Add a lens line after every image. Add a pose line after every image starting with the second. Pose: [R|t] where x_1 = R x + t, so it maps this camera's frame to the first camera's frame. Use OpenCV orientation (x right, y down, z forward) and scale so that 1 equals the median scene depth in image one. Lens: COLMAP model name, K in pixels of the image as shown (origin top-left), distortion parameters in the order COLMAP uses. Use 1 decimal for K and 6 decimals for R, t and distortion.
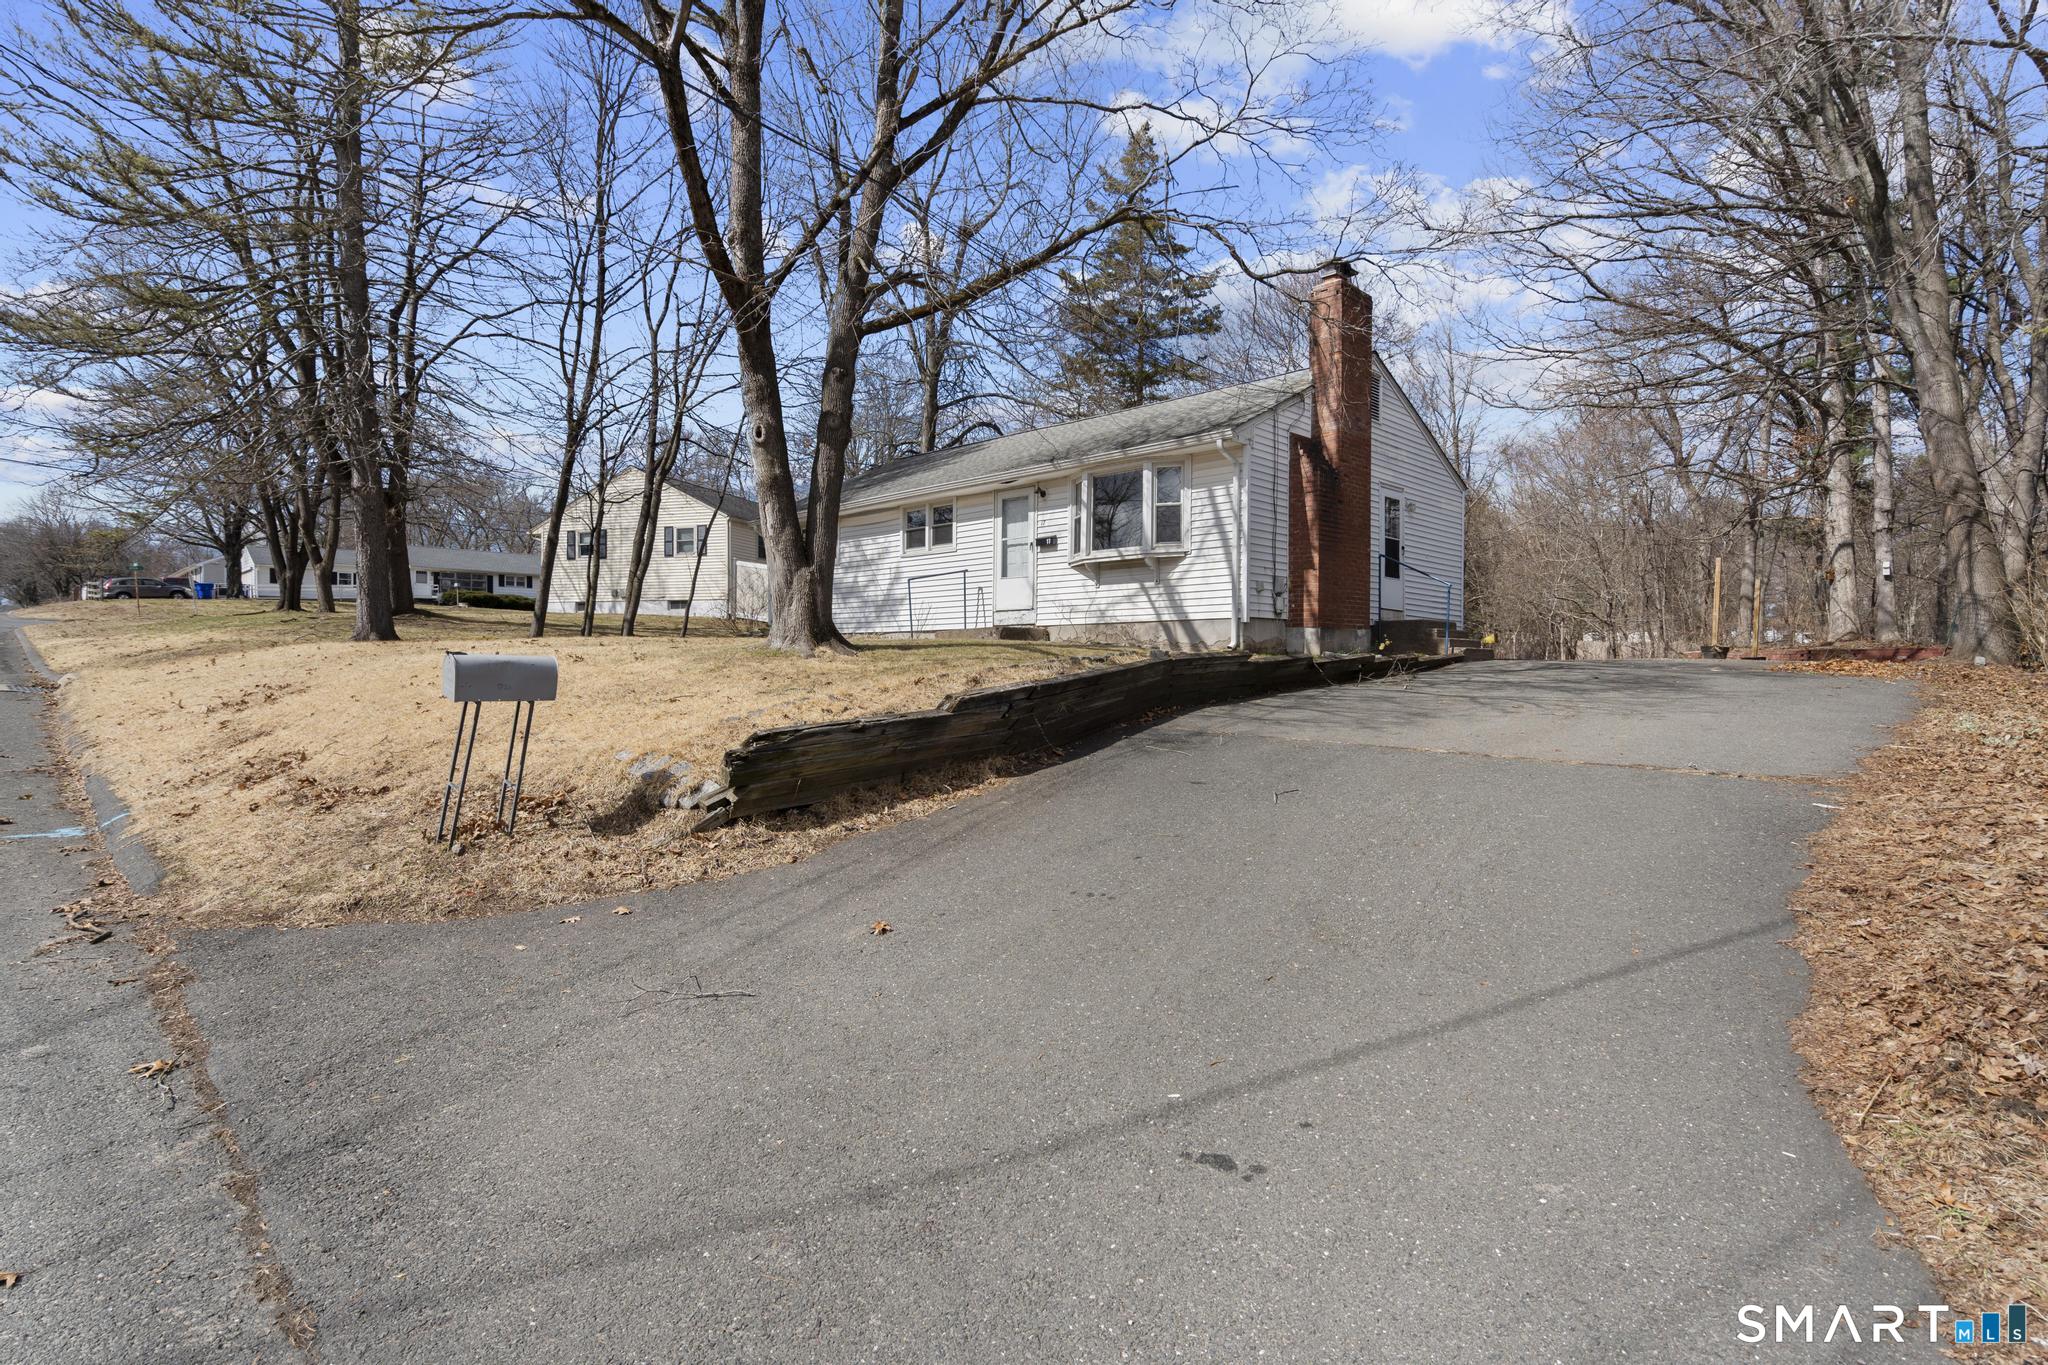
lens RADIAL K [[984.1, 0, 1028.2], [0, 984.1, 665.4], [0, 0, 1]] dist [-0.002068, 0.002807]
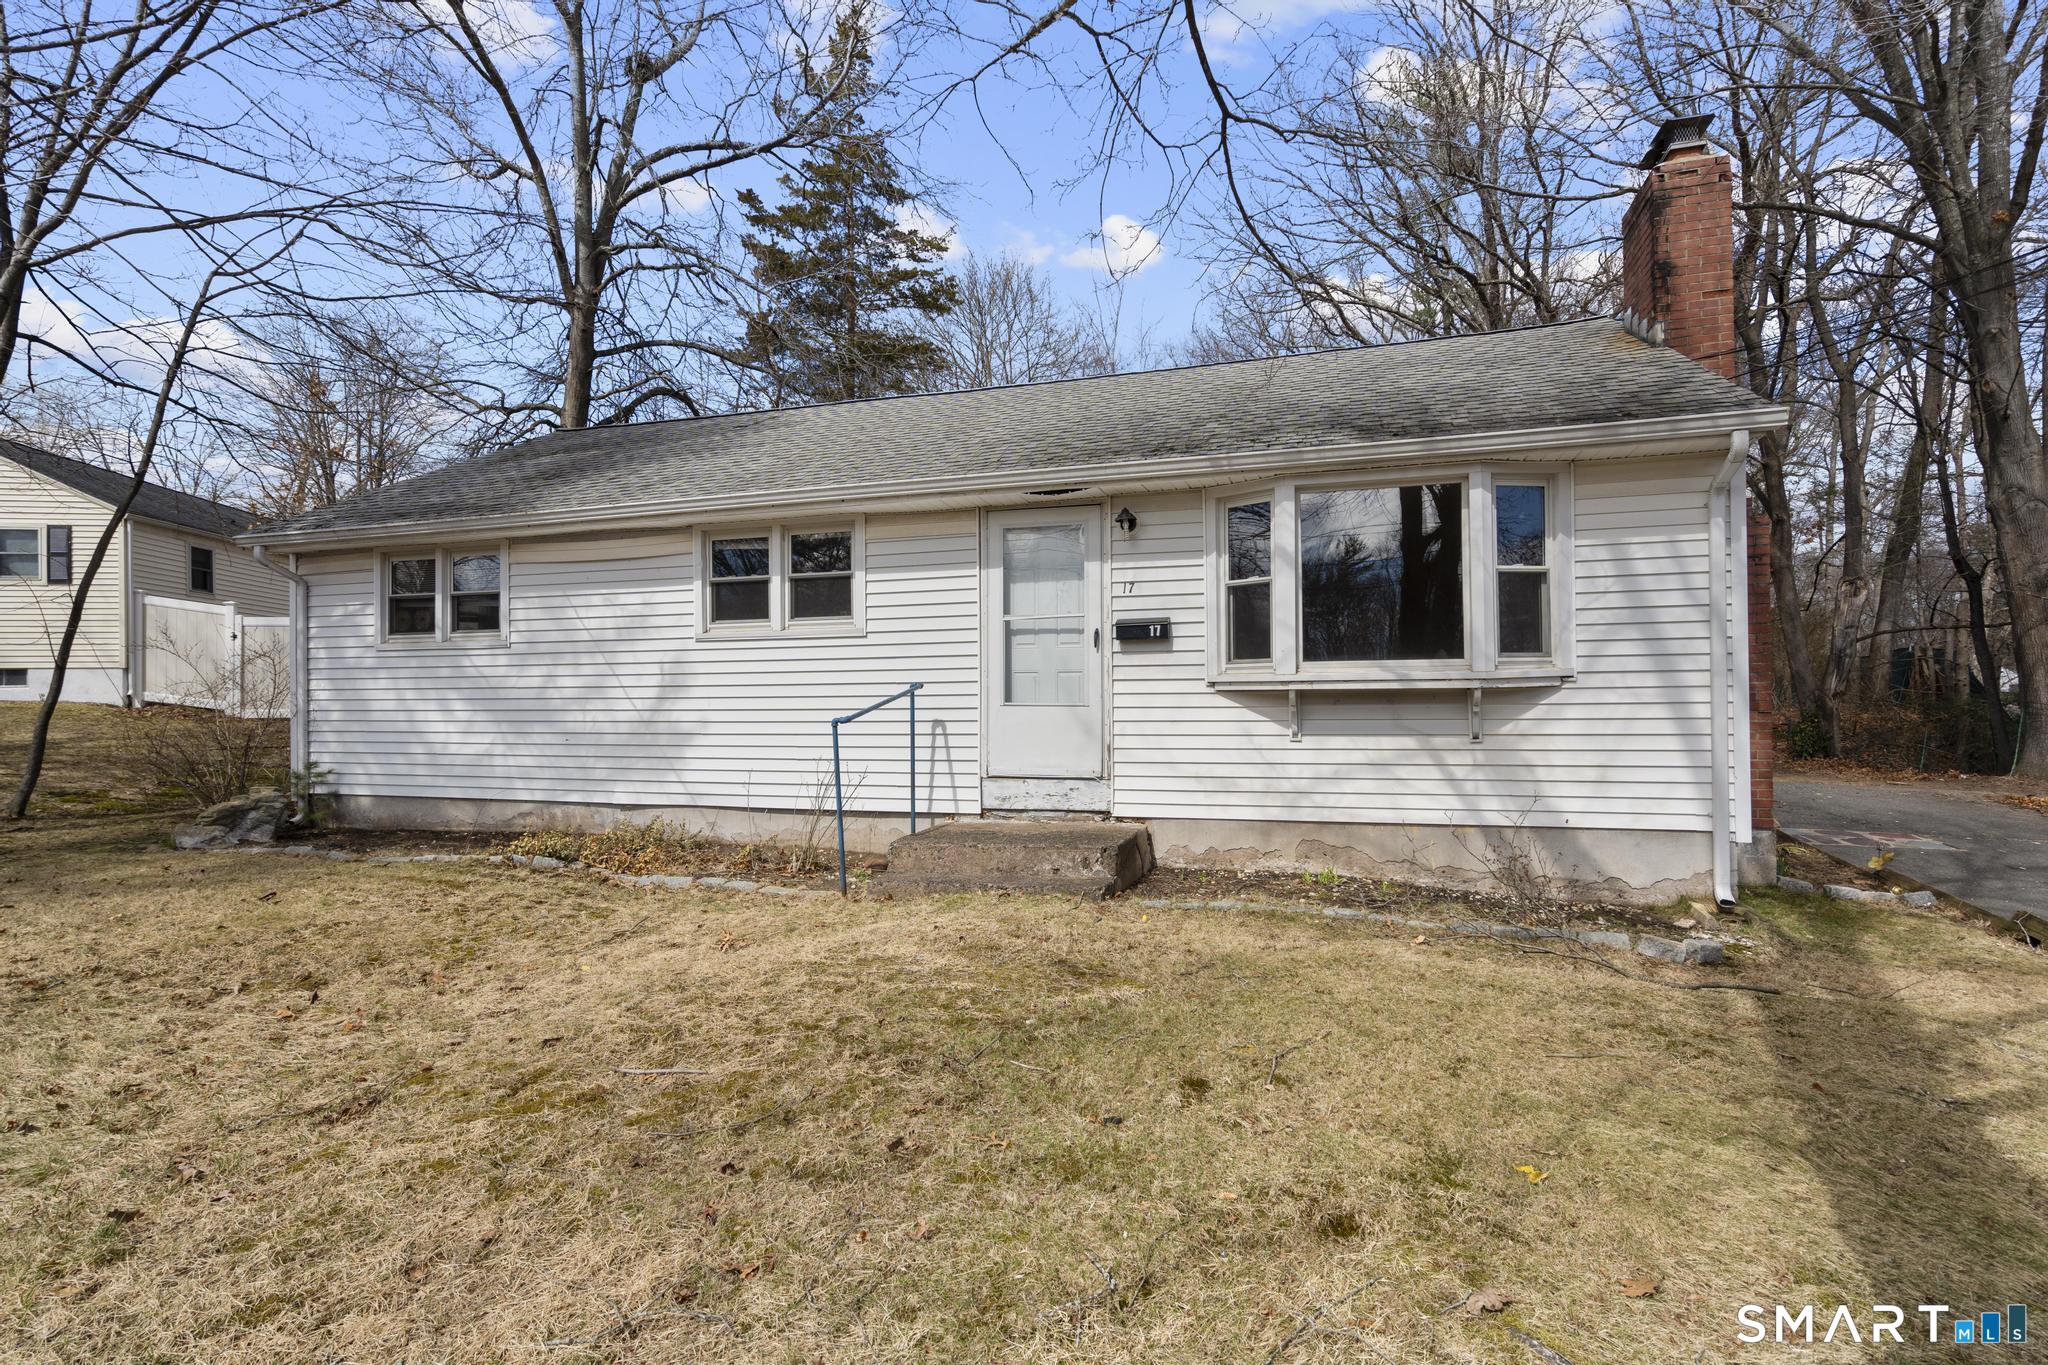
lens RADIAL K [[984.1, 0, 1030.3], [0, 984.1, 681.9], [0, 0, 1]] dist [-0.002068, 0.002807]
pose [[0.890252, -0.013593, 0.455265, -0.218797], [0.016741, 0.999856, -0.002884, -0.097194], [-0.455160, 0.010190, 0.890351, 0.597468]]
